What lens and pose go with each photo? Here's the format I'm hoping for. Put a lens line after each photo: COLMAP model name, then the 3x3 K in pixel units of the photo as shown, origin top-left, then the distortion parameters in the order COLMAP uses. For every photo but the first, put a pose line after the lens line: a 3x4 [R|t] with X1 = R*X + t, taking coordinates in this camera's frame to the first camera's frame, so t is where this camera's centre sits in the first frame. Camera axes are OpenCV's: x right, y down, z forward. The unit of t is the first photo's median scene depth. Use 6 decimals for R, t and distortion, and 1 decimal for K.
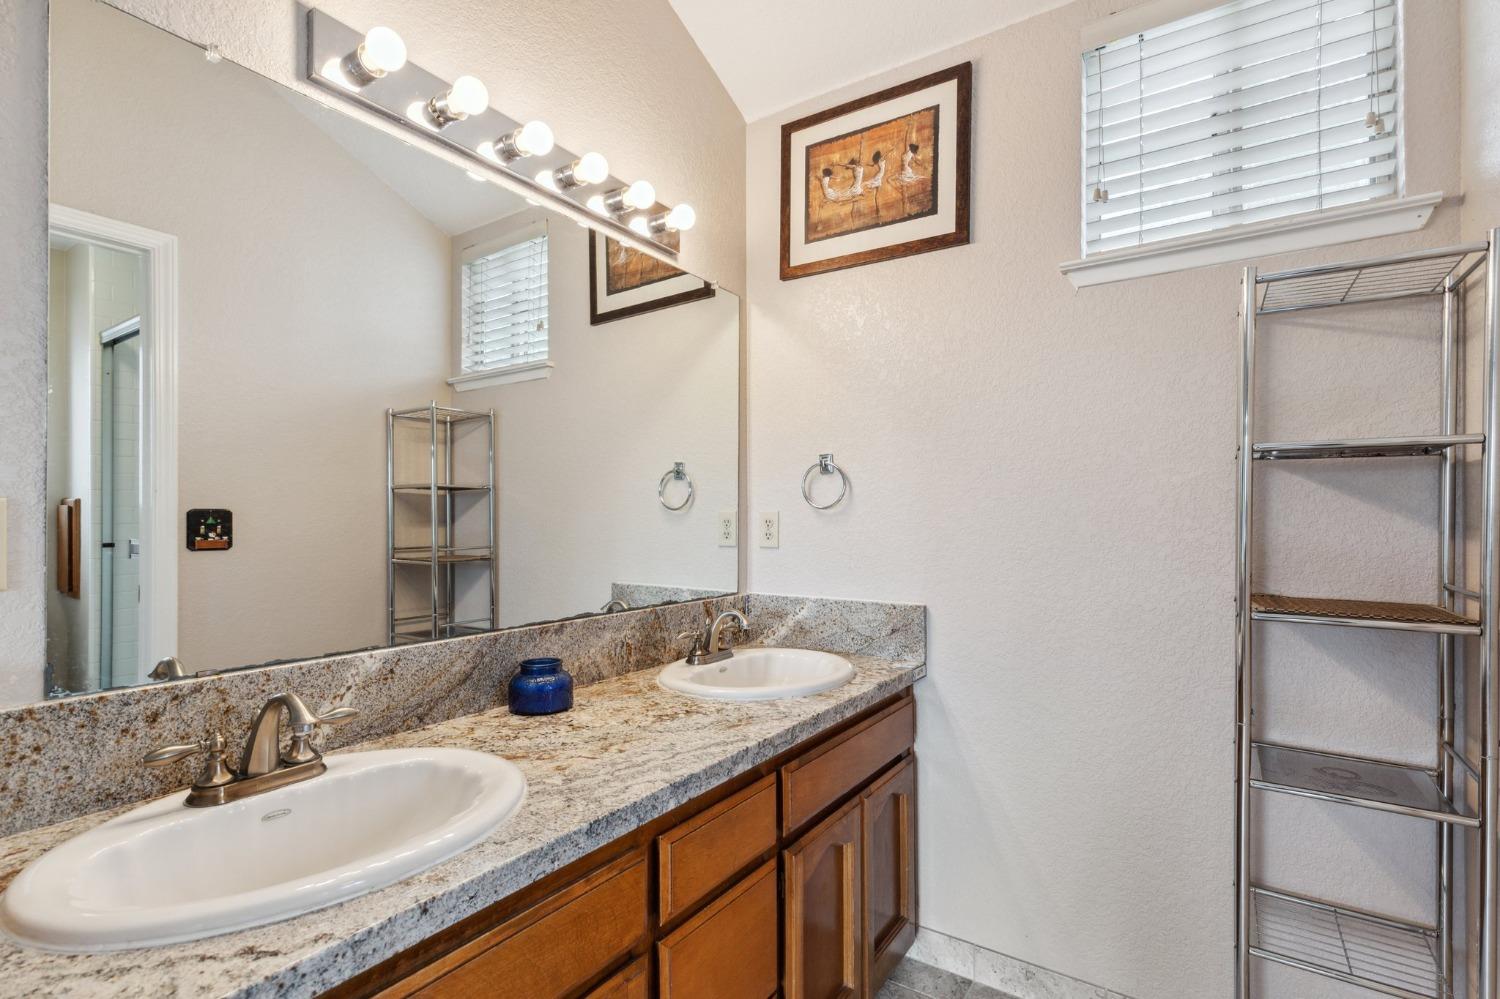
lens RADIAL K [[691.6, 0, 754.9], [0, 691.6, 508.7], [0, 0, 1]] dist [0.014830, -0.005155]
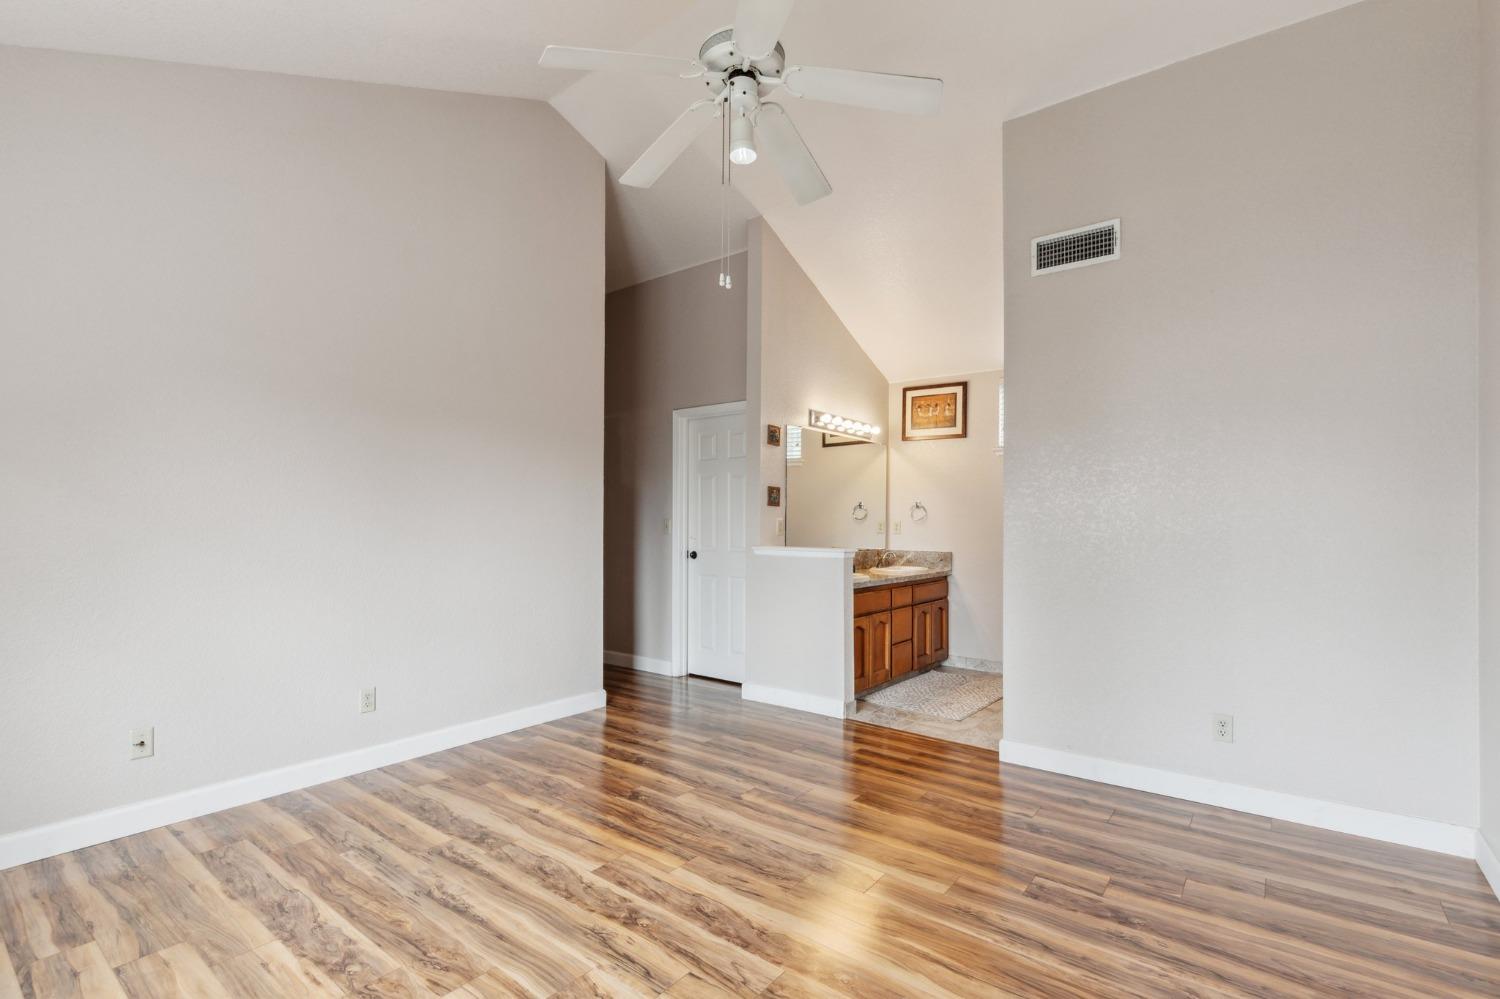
lens RADIAL K [[691.6, 0, 747.1], [0, 691.6, 502.3], [0, 0, 1]] dist [0.014830, -0.005155]
pose [[0.997325, 0.006988, -0.072755, -0.432551], [-0.007146, 0.999973, -0.001907, -0.069347], [0.072740, 0.002422, 0.997348, -2.106593]]
